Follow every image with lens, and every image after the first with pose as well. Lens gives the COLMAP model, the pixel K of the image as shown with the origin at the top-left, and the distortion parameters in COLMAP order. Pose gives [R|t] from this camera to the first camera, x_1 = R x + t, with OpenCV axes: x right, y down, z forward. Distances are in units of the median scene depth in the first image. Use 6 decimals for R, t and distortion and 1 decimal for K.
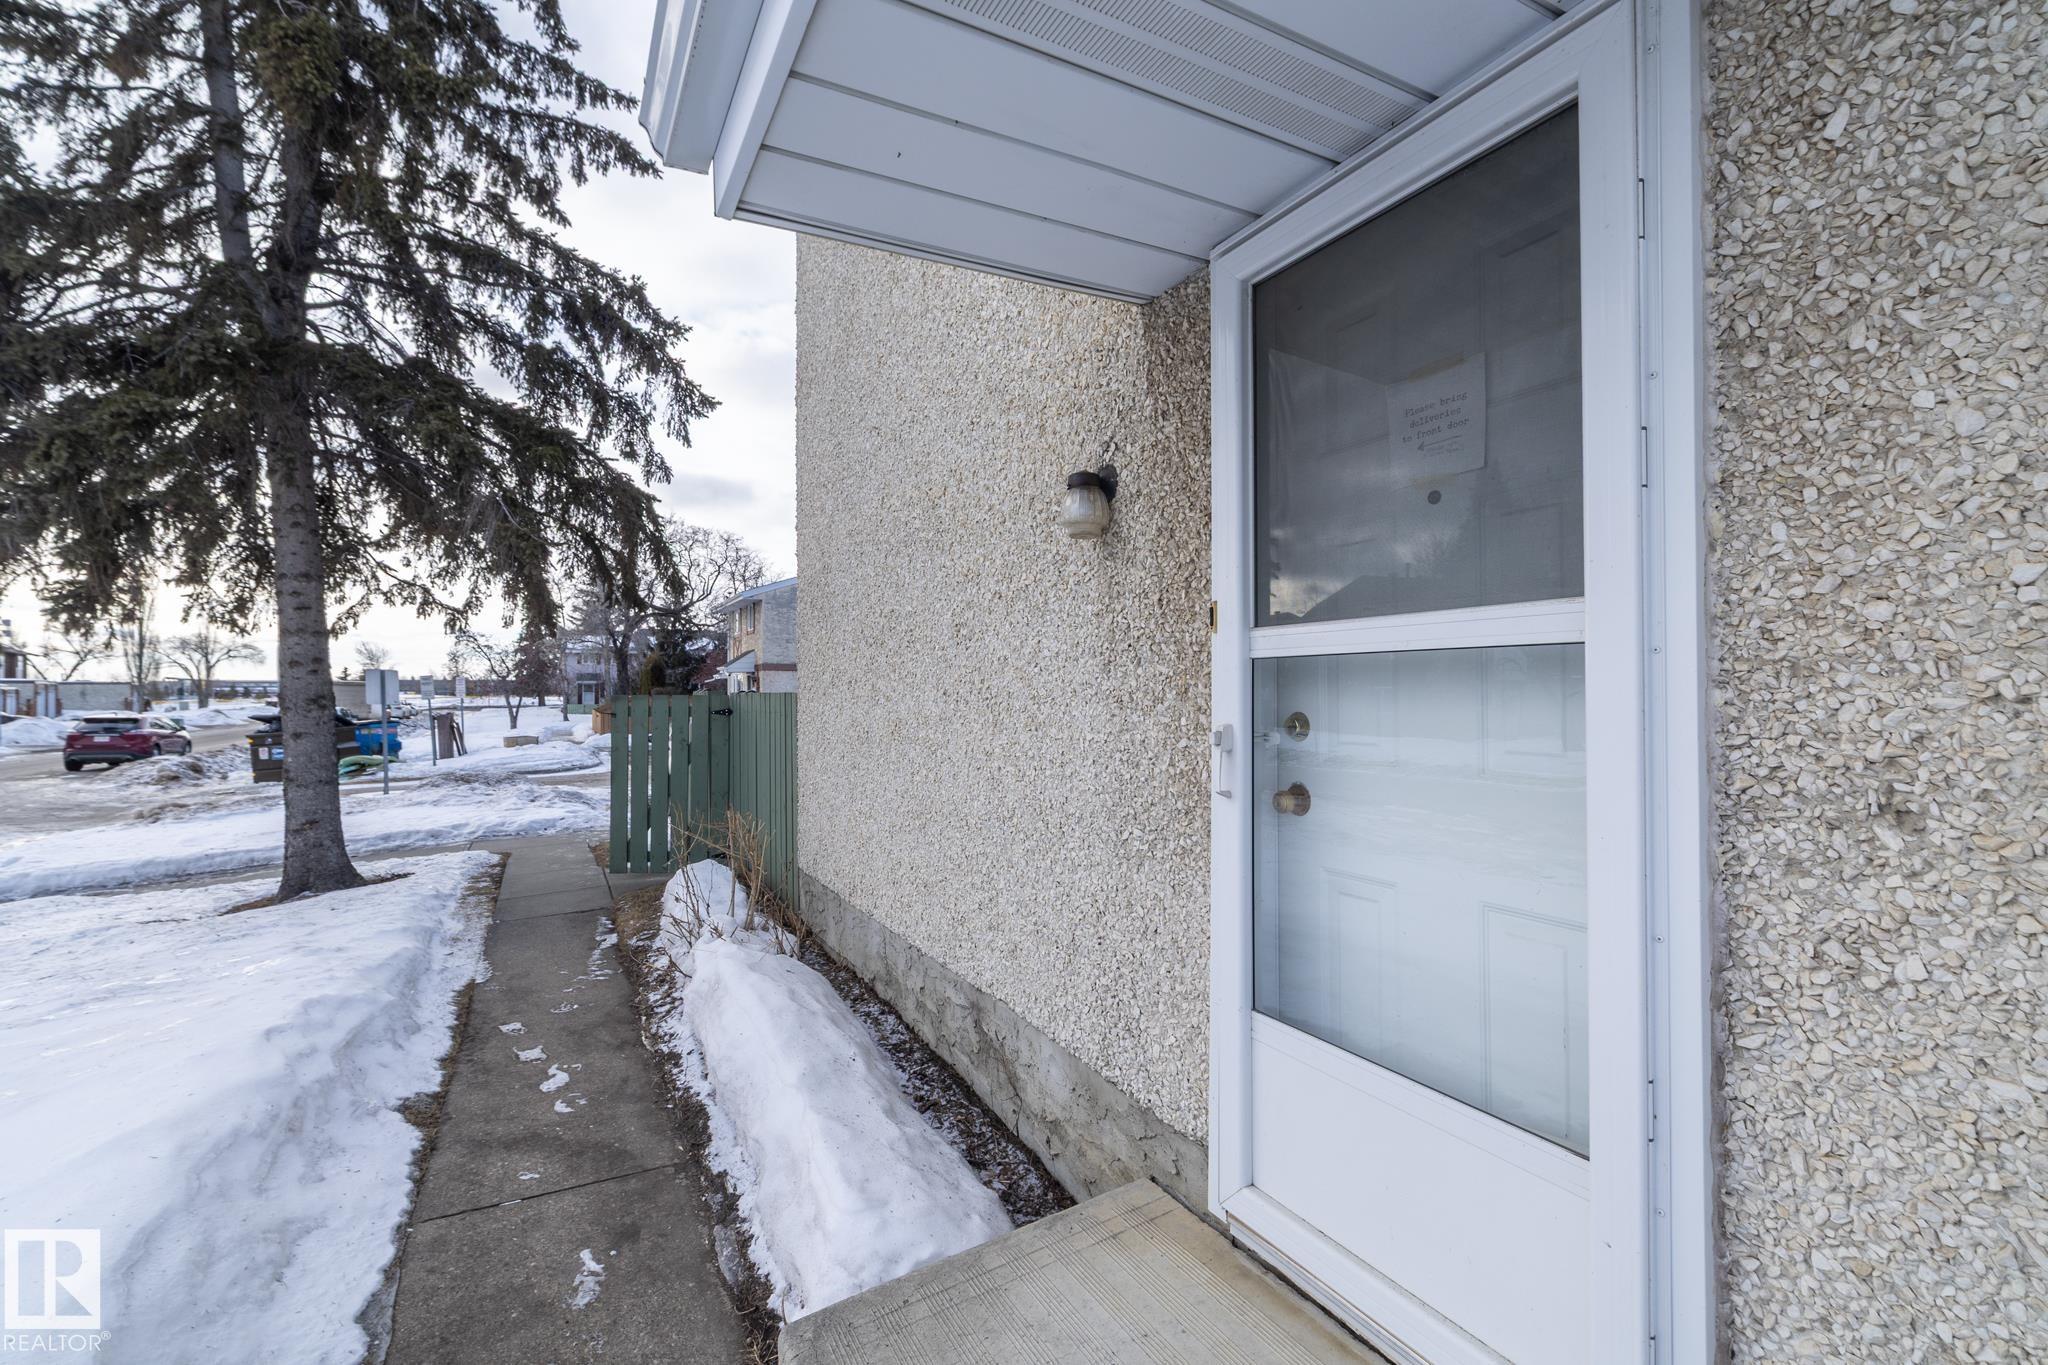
lens RADIAL K [[873.7, 0, 1024.0], [0, 873.7, 682.5], [0, 0, 1]] dist [0.000294, -0.000204]
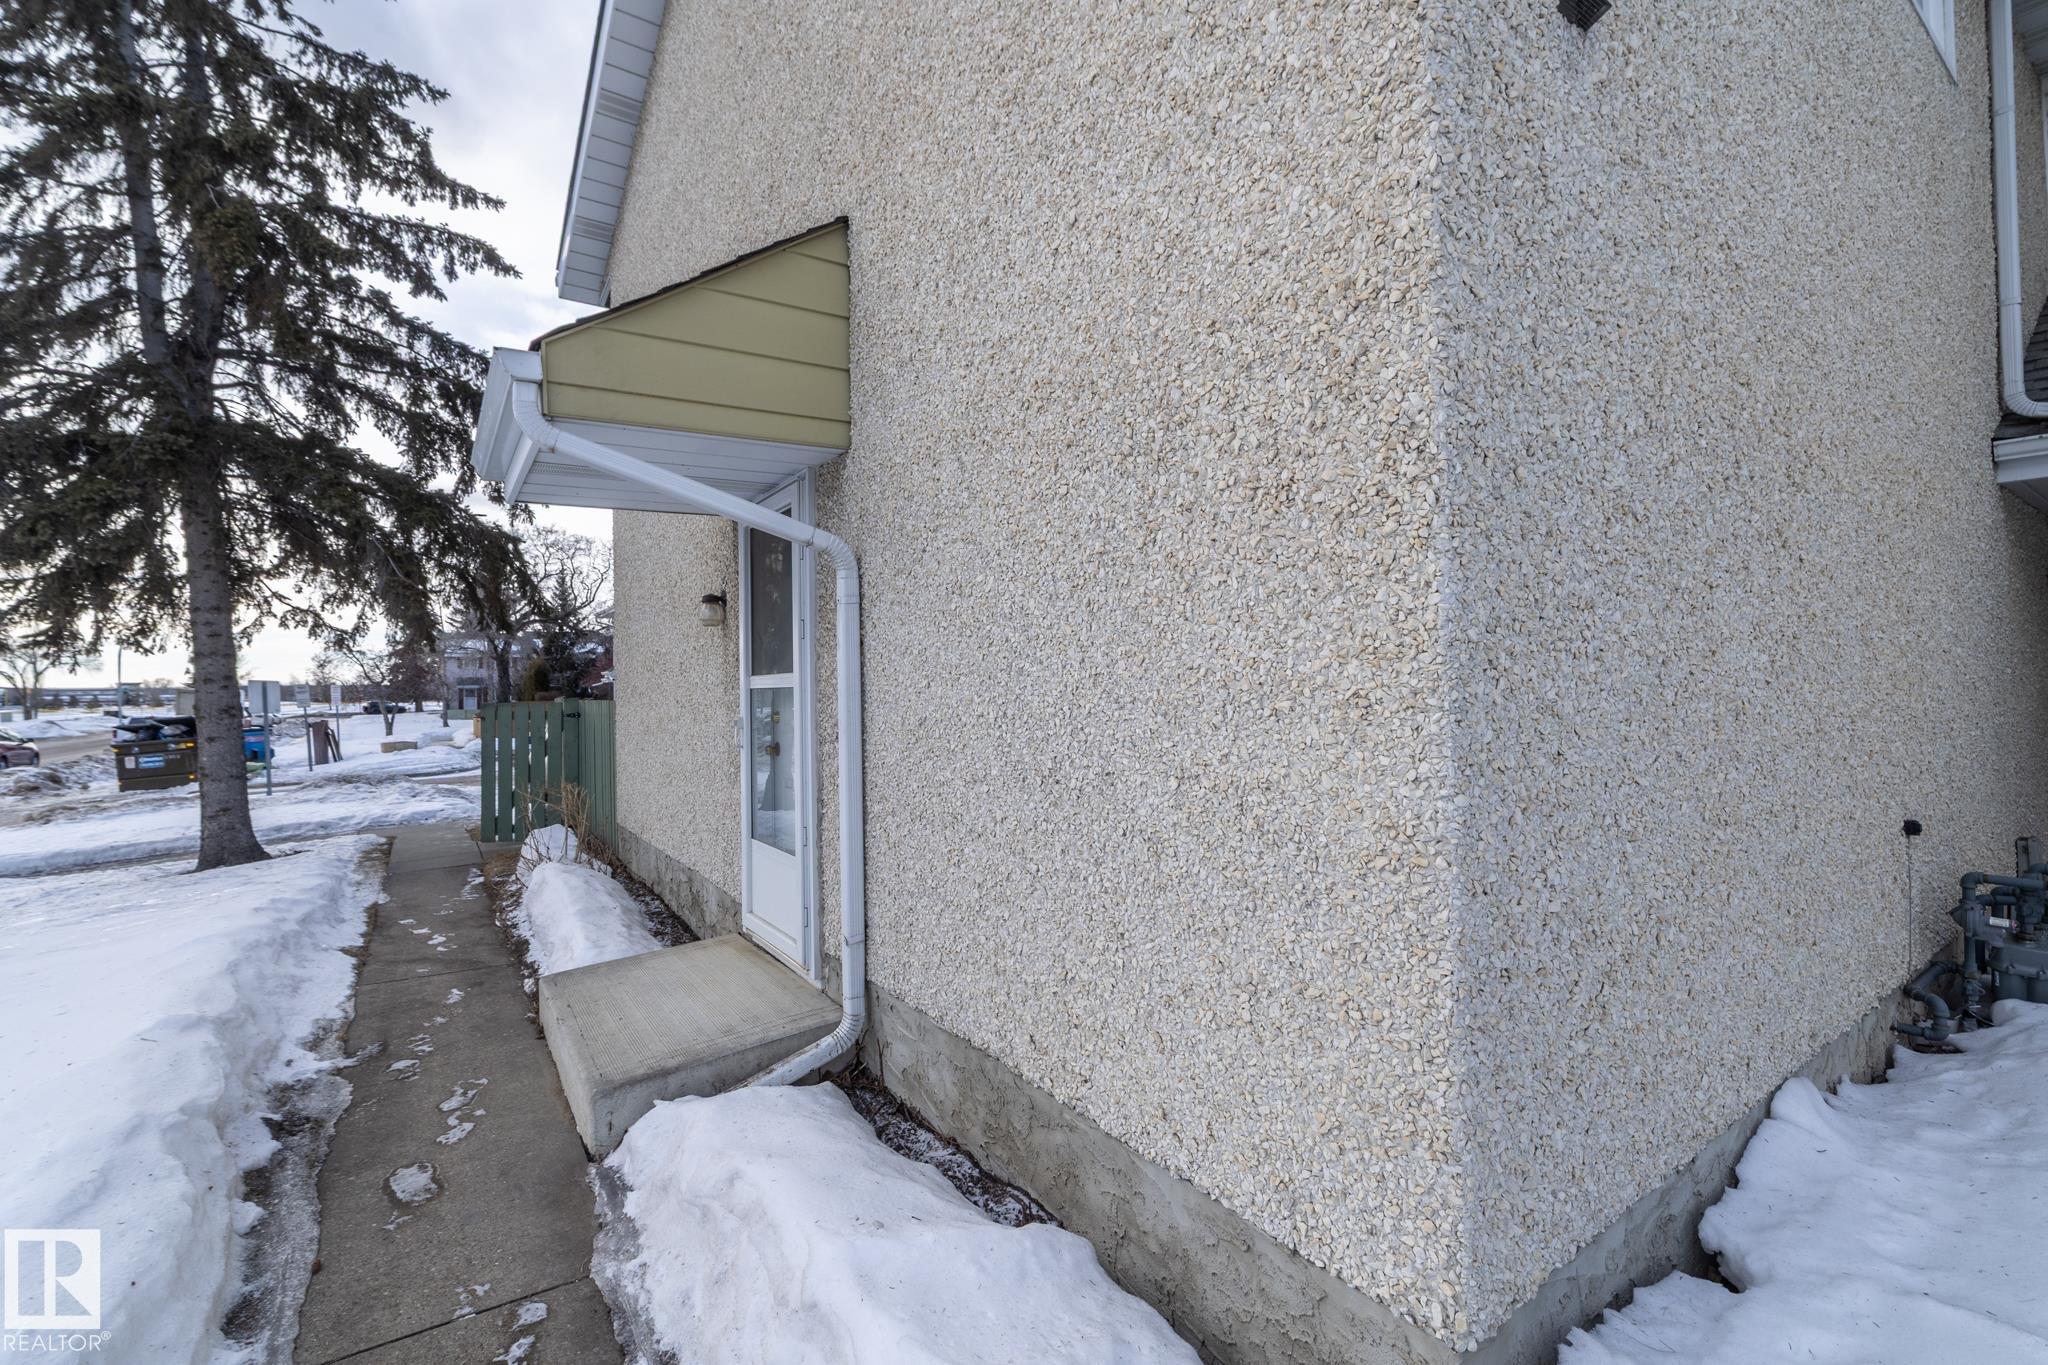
lens RADIAL K [[869.5, 0, 1024.0], [0, 869.5, 682.5], [0, 0, 1]] dist [-0.002227, -0.000116]
pose [[0.994508, -0.009929, 0.104186, 0.145035], [0.009807, 0.999950, 0.001680, -0.007894], [-0.104198, -0.000649, 0.994556, -0.271187]]
